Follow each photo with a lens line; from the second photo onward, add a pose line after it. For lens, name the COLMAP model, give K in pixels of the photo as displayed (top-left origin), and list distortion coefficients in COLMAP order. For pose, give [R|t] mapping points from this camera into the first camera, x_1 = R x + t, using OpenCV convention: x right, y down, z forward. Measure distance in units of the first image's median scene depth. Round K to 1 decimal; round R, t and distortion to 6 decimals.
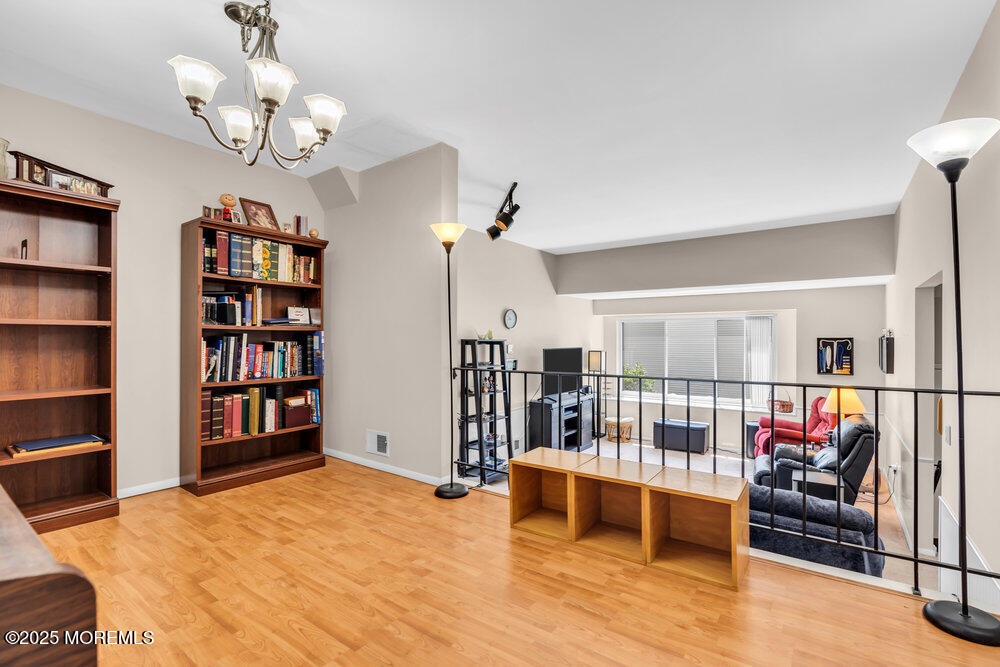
lens RADIAL K [[454.2, 0, 510.4], [0, 454.2, 341.2], [0, 0, 1]] dist [-0.000918, 0.000412]
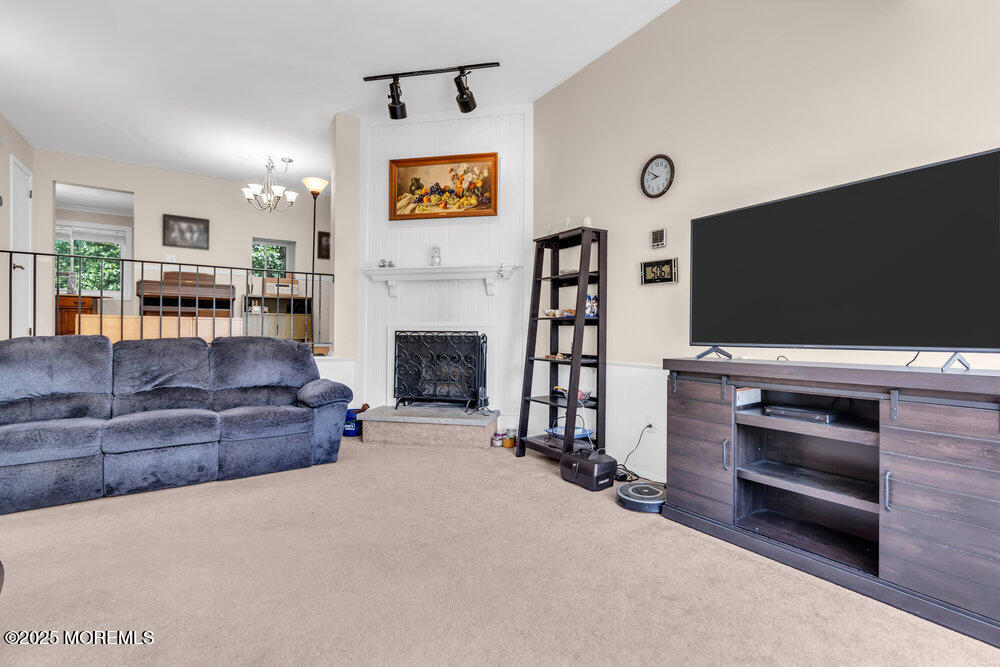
lens RADIAL K [[463.8, 0, 506.3], [0, 463.8, 331.7], [0, 0, 1]] dist [-0.004377, -0.000060]
pose [[-0.357110, -0.004726, -0.934051, 0.512853], [-0.007998, 0.999966, -0.002001, 0.117019], [0.934028, 0.006756, -0.357135, 1.021367]]
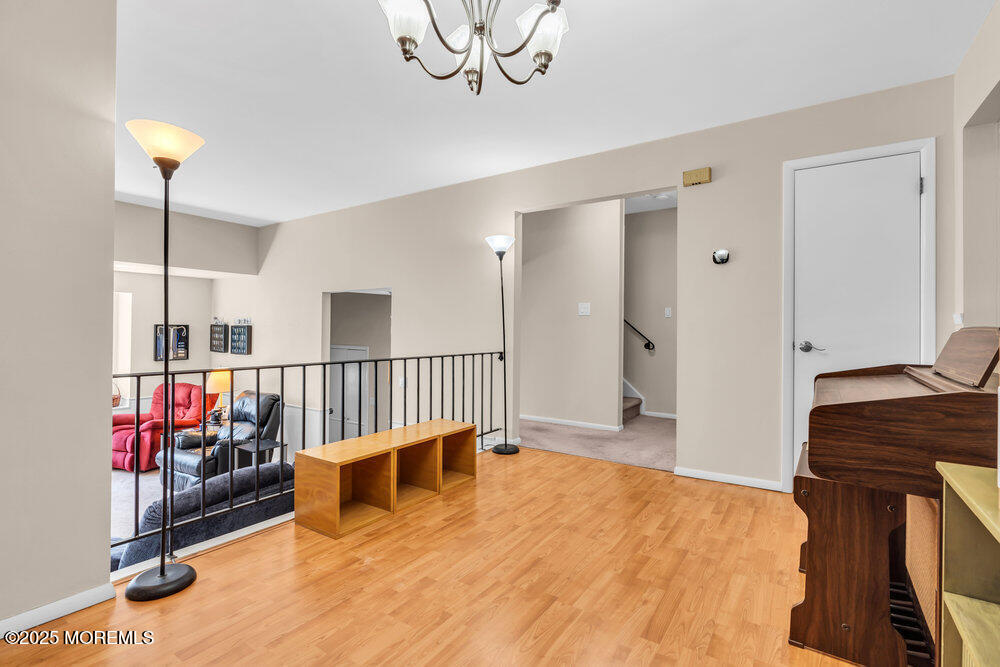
lens RADIAL K [[463.8, 0, 506.3], [0, 463.8, 331.7], [0, 0, 1]] dist [-0.004377, -0.000060]
pose [[-0.034913, -0.002981, 0.999386, -0.360300], [-0.005938, 0.999979, 0.002775, 0.001012], [-0.999373, -0.005837, -0.034930, 0.280118]]
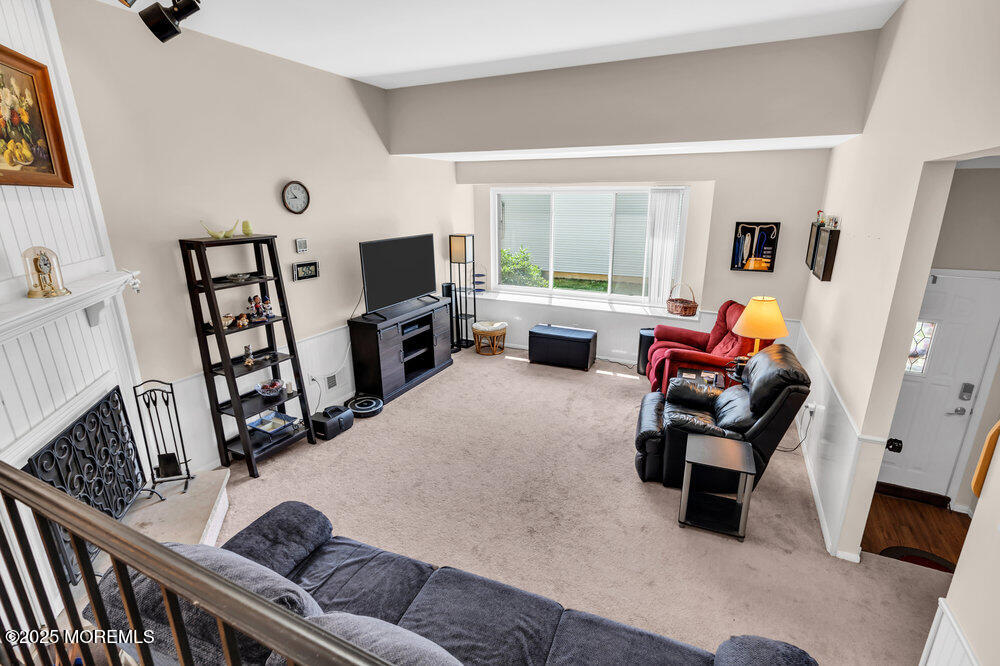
lens RADIAL K [[463.8, 0, 506.3], [0, 463.8, 331.2], [0, 0, 1]] dist [-0.004377, -0.000060]
pose [[0.985190, -0.050084, 0.163989, 0.170365], [0.003494, 0.962056, 0.272829, -0.044378], [-0.171431, -0.268215, 0.947983, 0.297421]]
